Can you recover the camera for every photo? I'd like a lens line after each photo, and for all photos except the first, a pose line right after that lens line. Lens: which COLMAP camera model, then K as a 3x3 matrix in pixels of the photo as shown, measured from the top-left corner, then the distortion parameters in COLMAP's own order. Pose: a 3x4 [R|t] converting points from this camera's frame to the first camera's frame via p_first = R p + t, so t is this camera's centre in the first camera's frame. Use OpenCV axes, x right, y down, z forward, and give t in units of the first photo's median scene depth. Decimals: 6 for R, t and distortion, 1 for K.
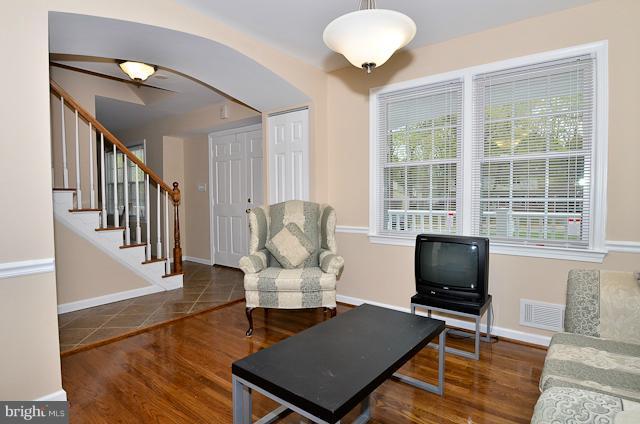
lens RADIAL K [[366.8, 0, 316.9], [0, 366.8, 213.4], [0, 0, 1]] dist [-0.004523, -0.000748]
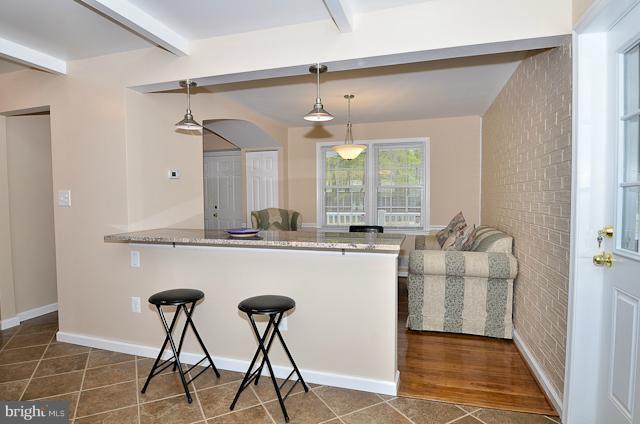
lens RADIAL K [[366.8, 0, 316.9], [0, 366.8, 213.4], [0, 0, 1]] dist [-0.004523, -0.000748]
pose [[0.939415, -0.012921, 0.342539, -0.386003], [0.013317, 0.999911, 0.001194, -0.010086], [-0.342524, 0.003440, 0.939503, -0.537186]]
